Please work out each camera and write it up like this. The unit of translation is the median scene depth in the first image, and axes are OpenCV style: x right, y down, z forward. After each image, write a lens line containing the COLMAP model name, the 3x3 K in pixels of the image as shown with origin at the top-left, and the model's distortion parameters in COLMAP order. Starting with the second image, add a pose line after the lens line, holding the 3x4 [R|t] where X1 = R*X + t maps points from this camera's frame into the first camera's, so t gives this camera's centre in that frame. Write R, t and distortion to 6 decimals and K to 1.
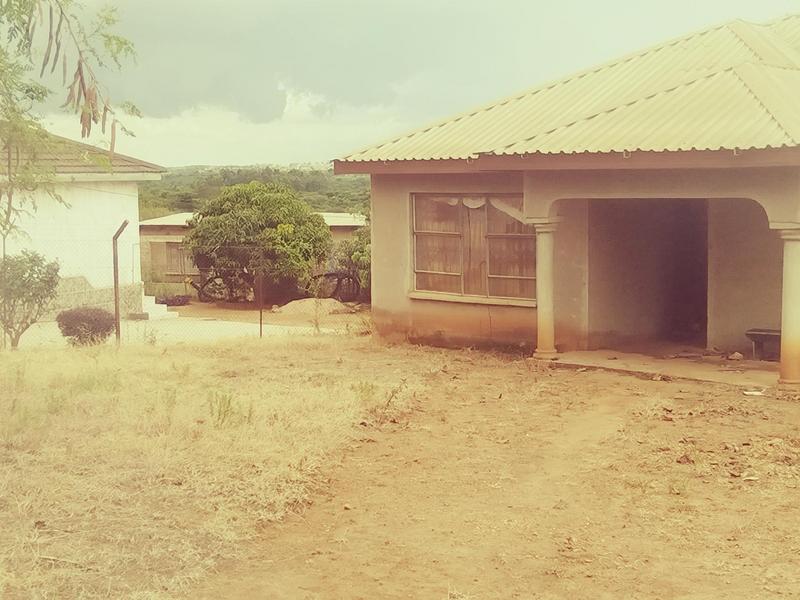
lens RADIAL K [[1227.0, 0, 395.2], [0, 1227.0, 298.3], [0, 0, 1]] dist [0.178780, -1.068011]
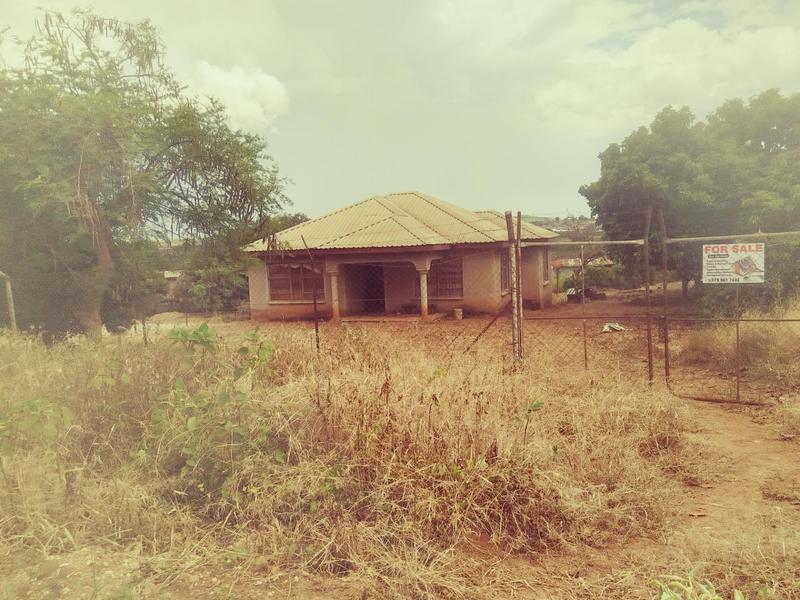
lens RADIAL K [[619.1, 0, 400.4], [0, 619.1, 306.6], [0, 0, 1]] dist [-0.000959, -0.009262]
pose [[0.900734, -0.074704, 0.427899, -0.360800], [0.074088, 0.997087, 0.018120, 0.003124], [-0.428007, 0.015380, 0.903645, -0.351955]]
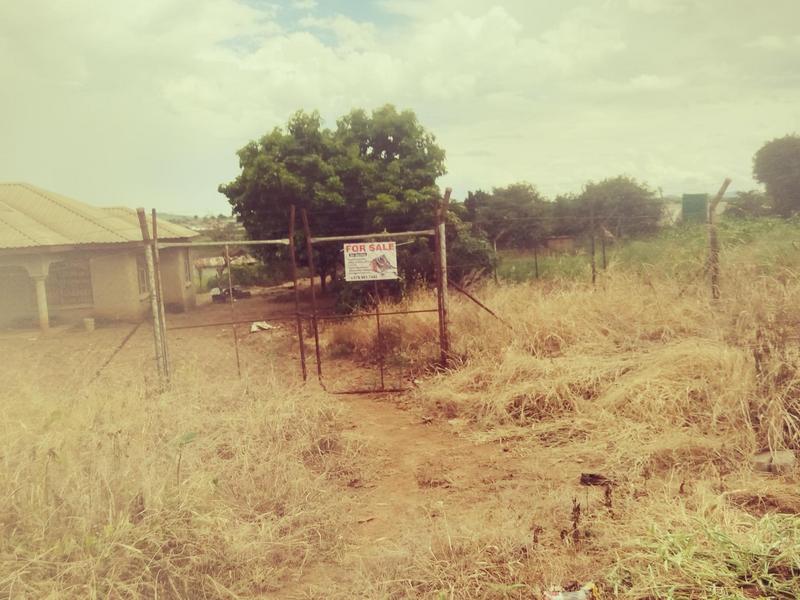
lens RADIAL K [[619.1, 0, 400.4], [0, 619.1, 306.6], [0, 0, 1]] dist [-0.000959, -0.009262]
pose [[0.530709, -0.125918, 0.838148, -0.339998], [0.116082, 0.990382, 0.075286, -0.000554], [-0.839567, 0.057339, 0.540222, -0.325092]]
